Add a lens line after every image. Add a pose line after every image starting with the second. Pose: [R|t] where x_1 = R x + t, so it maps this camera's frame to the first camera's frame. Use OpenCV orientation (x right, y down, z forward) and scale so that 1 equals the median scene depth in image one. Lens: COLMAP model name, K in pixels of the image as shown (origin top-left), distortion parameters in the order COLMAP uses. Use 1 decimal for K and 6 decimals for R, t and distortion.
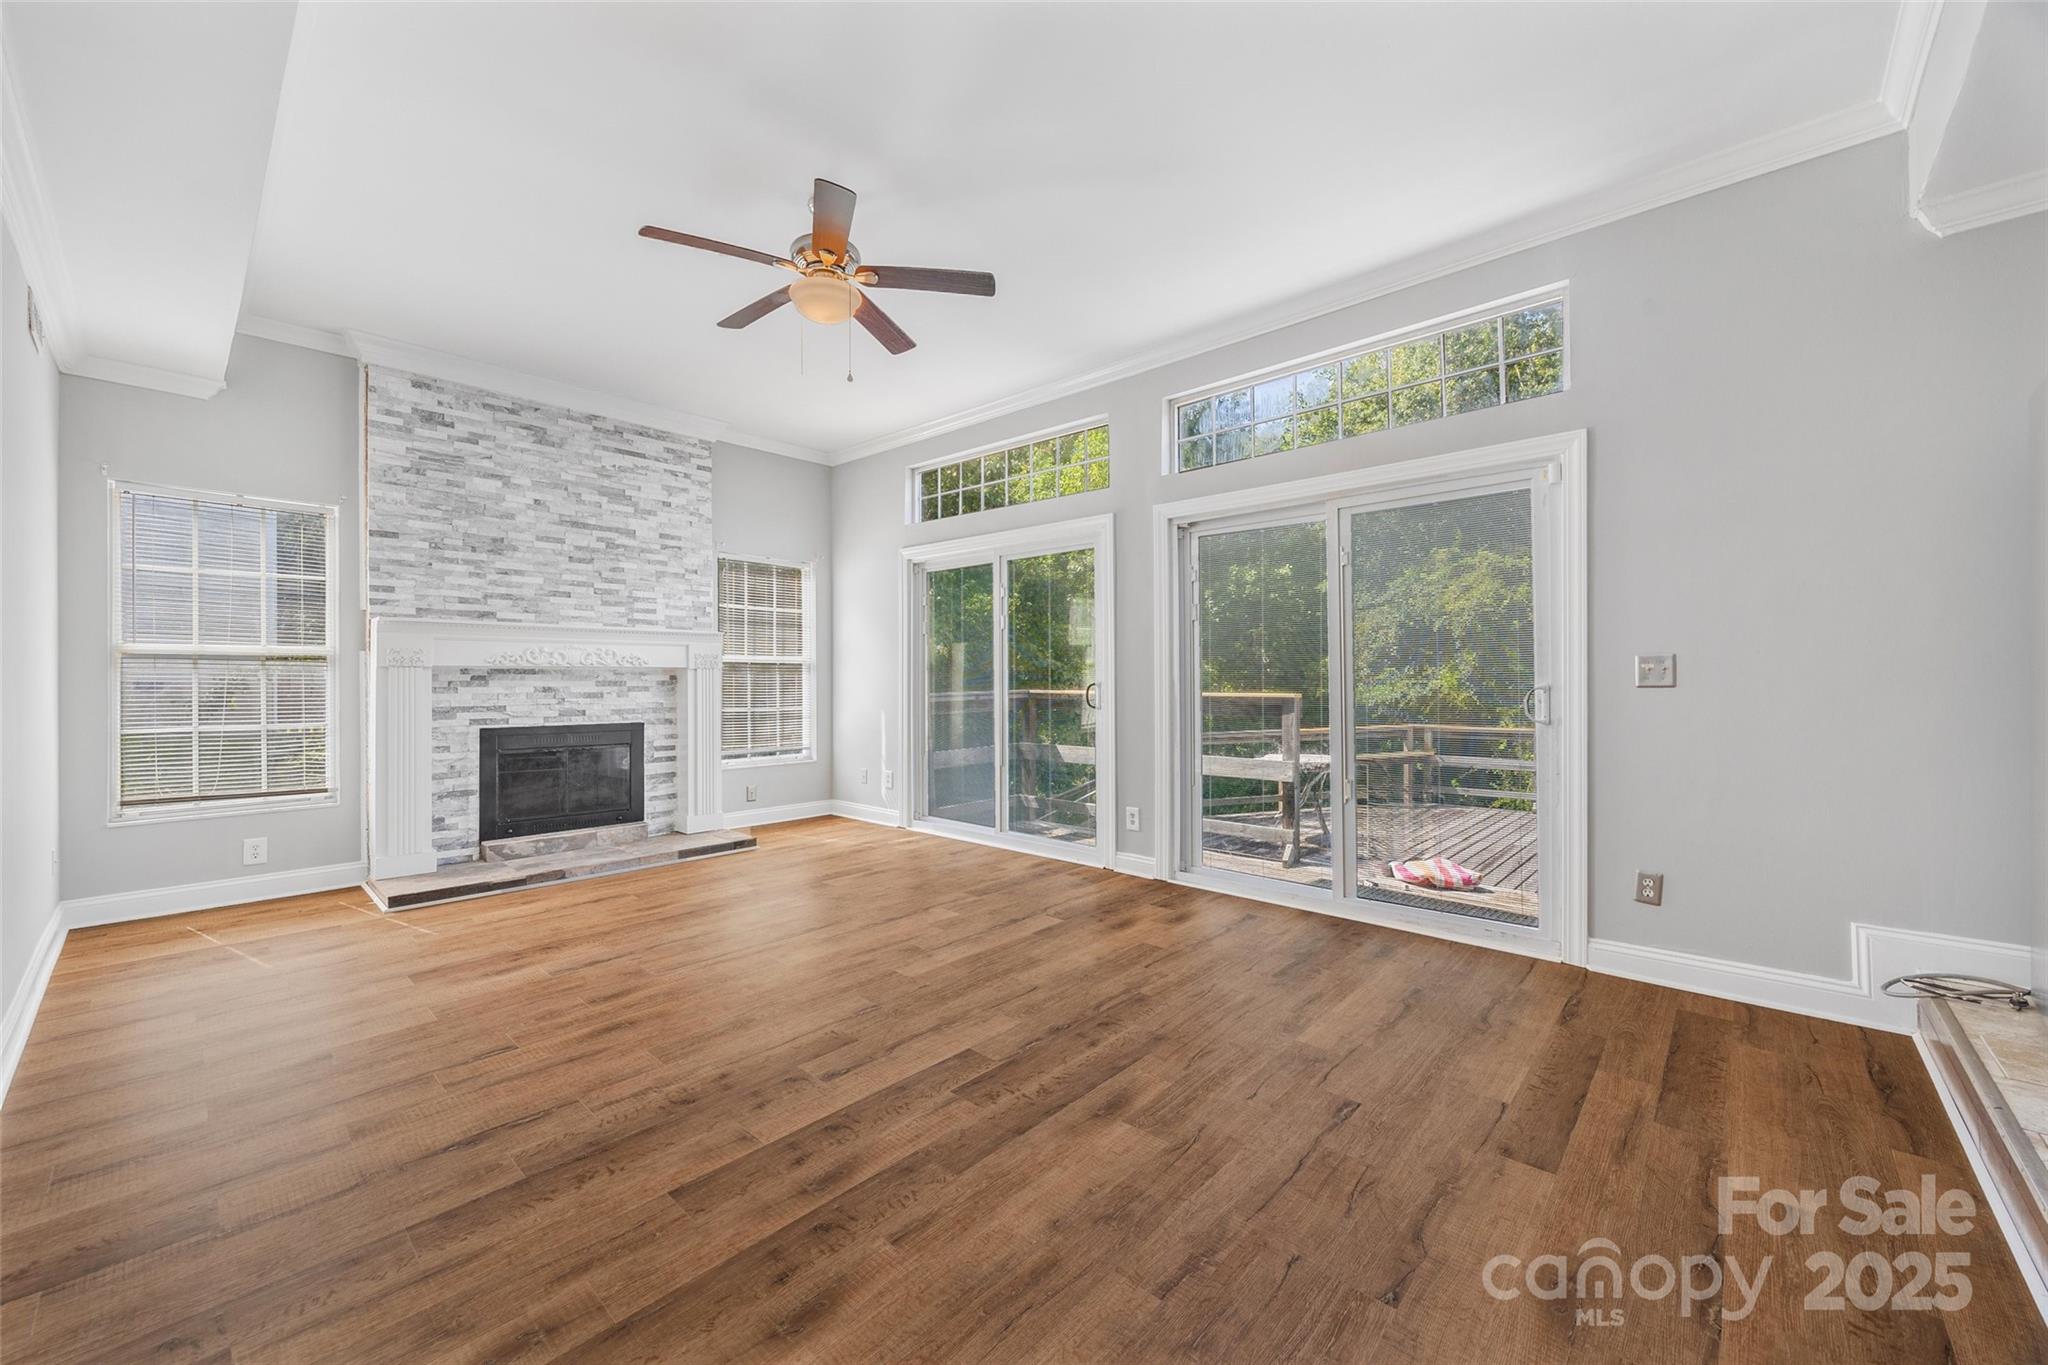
lens RADIAL K [[806.0, 0, 1014.8], [0, 806.0, 675.1], [0, 0, 1]] dist [-0.005777, -0.001085]
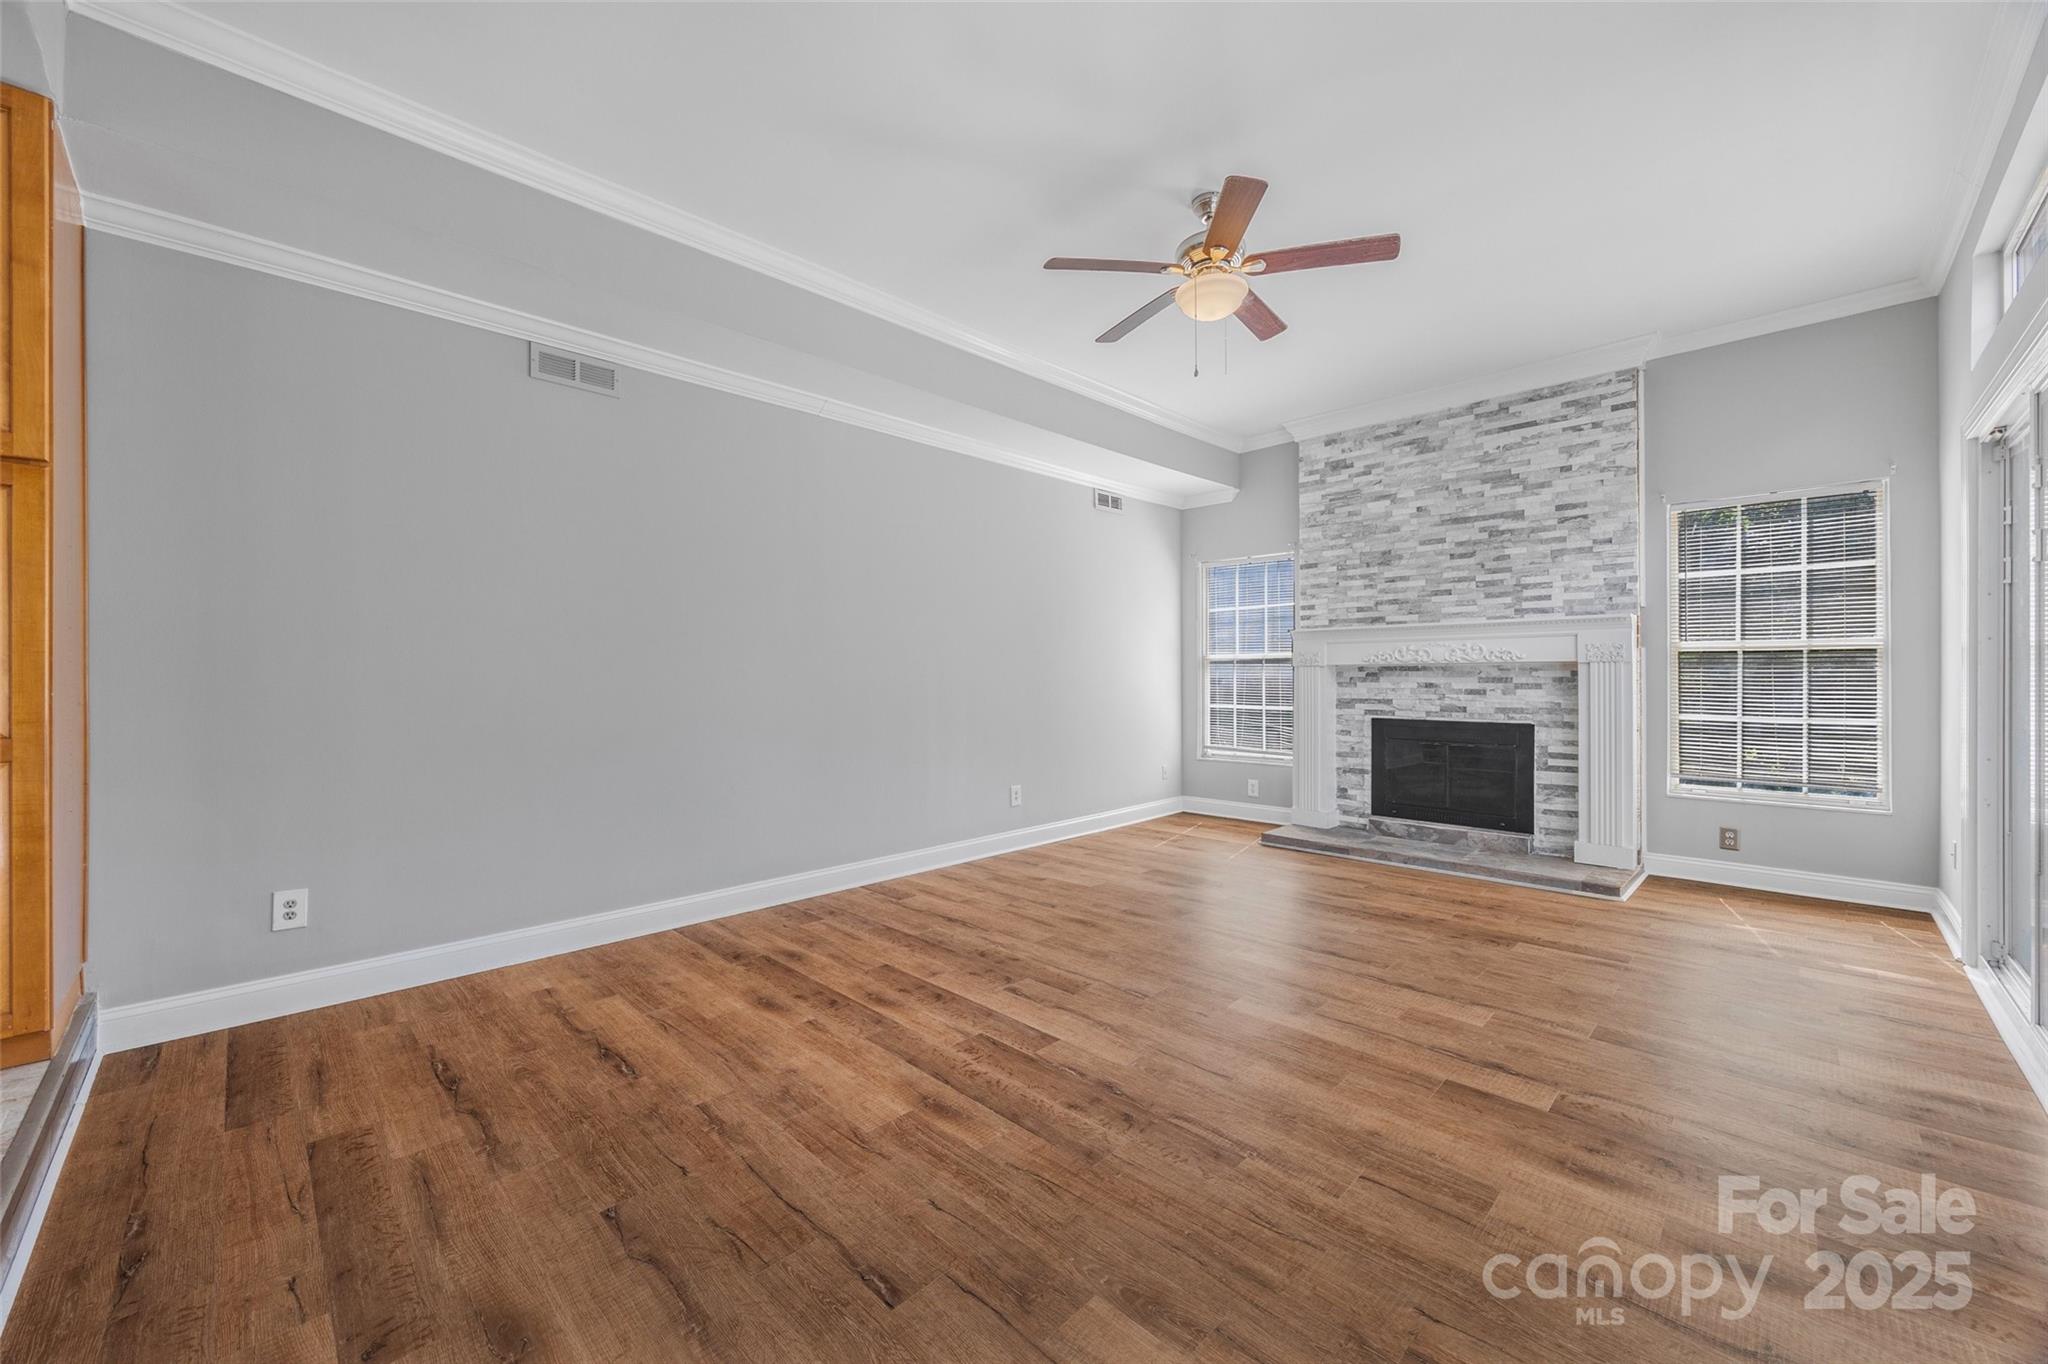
lens RADIAL K [[806.0, 0, 1015.0], [0, 806.0, 683.2], [0, 0, 1]] dist [-0.005777, -0.001085]
pose [[-0.067825, 0.009948, -0.997648, 0.559561], [0.008221, 0.999922, 0.009412, 0.000813], [0.997663, -0.007563, -0.067902, 0.590769]]
